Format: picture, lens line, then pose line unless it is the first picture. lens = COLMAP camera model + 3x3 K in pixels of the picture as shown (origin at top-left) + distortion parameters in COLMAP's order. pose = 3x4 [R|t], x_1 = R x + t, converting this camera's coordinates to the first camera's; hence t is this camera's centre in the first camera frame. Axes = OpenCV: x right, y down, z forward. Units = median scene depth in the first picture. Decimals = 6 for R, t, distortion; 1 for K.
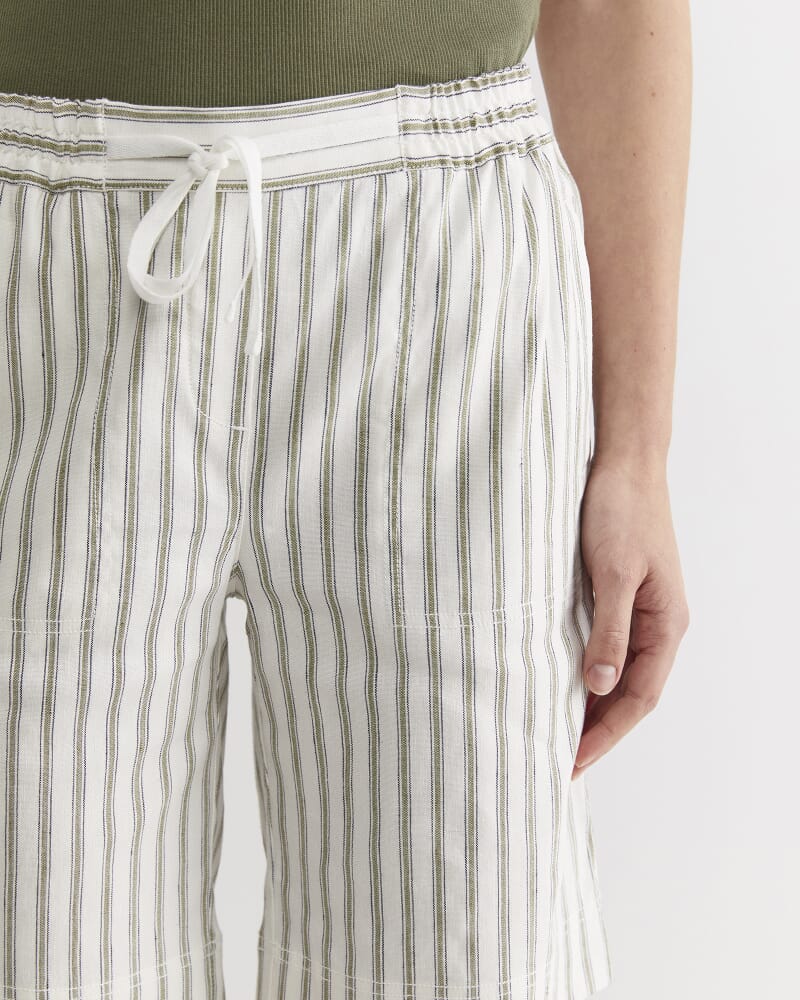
lens RADIAL K [[4771.7, 0, 400.0], [0, 4771.7, 500.0], [0, 0, 1]] dist [-0.662933, 6.810235]
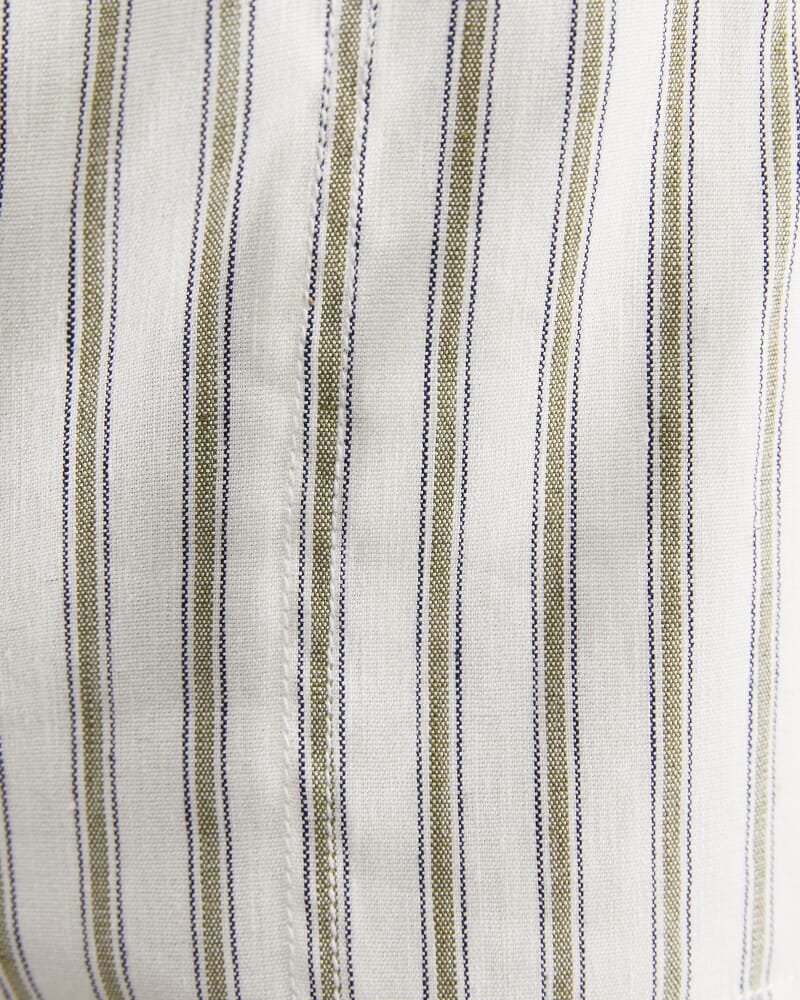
lens RADIAL K [[4771.7, 0, 400.0], [0, 4771.7, 500.0], [0, 0, 1]] dist [-0.662933, 6.810235]
pose [[0.999884, -0.001450, -0.015135, 0.008230], [0.000707, 0.998801, -0.048956, 0.004979], [0.015188, 0.048940, 0.998686, 0.717958]]
